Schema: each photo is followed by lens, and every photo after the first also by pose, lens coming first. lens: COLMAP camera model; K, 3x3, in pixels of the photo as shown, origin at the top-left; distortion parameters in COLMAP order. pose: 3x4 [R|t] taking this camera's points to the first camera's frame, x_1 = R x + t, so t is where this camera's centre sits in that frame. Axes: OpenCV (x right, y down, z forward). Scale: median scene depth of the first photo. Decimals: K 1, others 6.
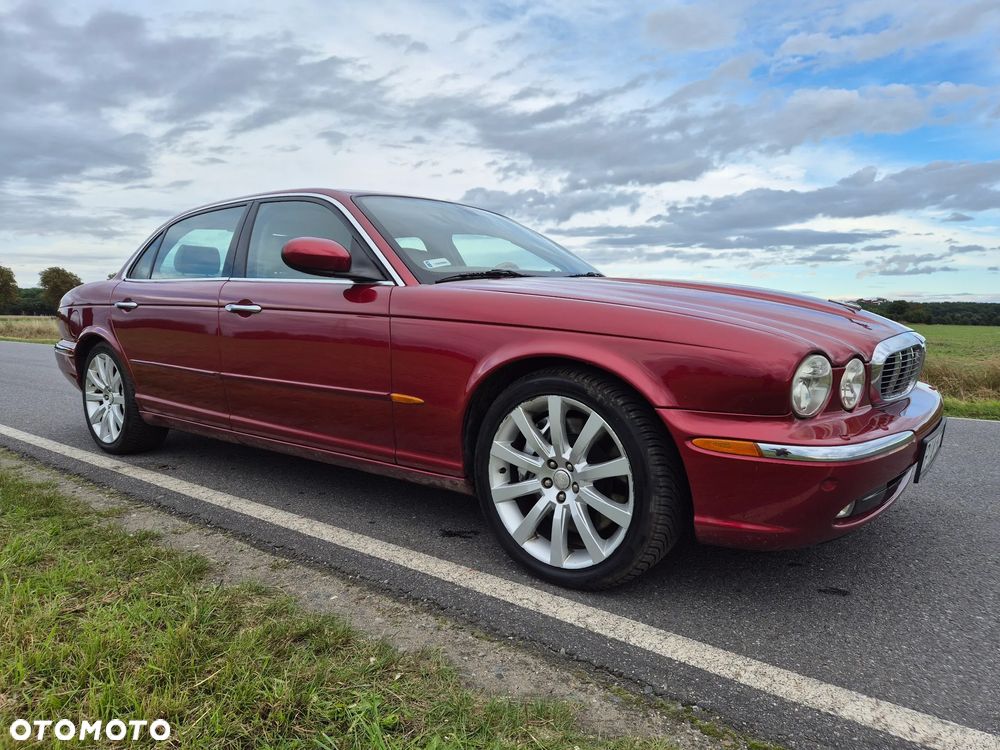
lens RADIAL K [[670.5, 0, 510.1], [0, 670.5, 421.2], [0, 0, 1]] dist [0.074199, -0.065109]
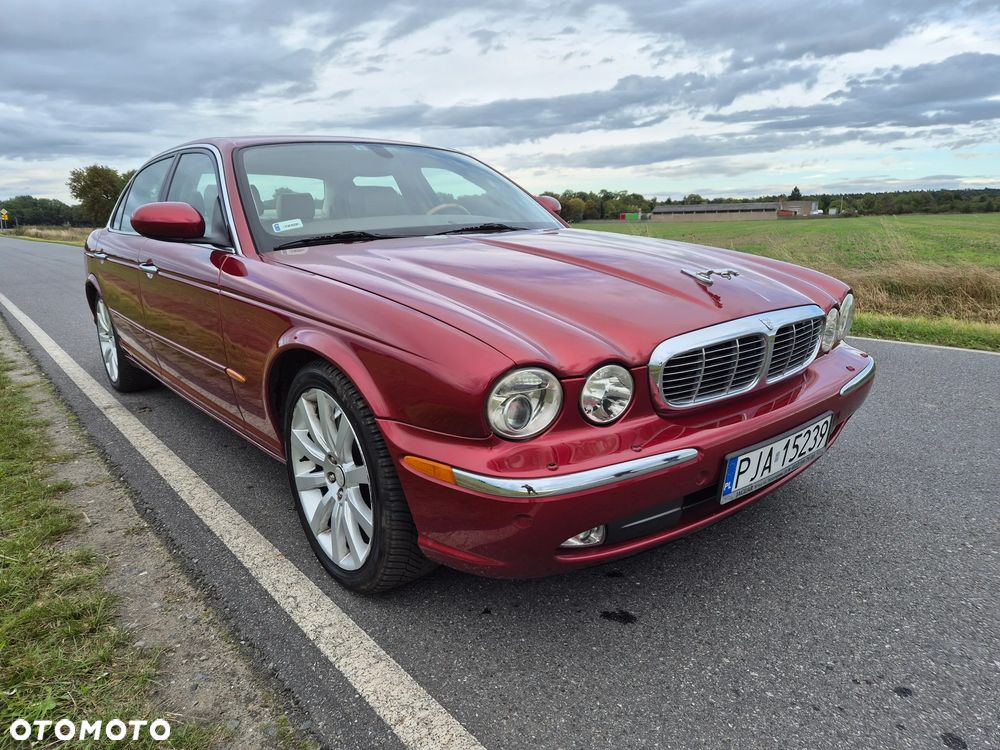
lens RADIAL K [[670.5, 0, 502.0], [0, 670.5, 380.8], [0, 0, 1]] dist [0.074199, -0.065109]
pose [[0.974115, 0.028154, -0.224293, 0.390625], [-0.008903, 0.996222, 0.086383, -0.101897], [0.225878, -0.082150, 0.970686, 0.095322]]
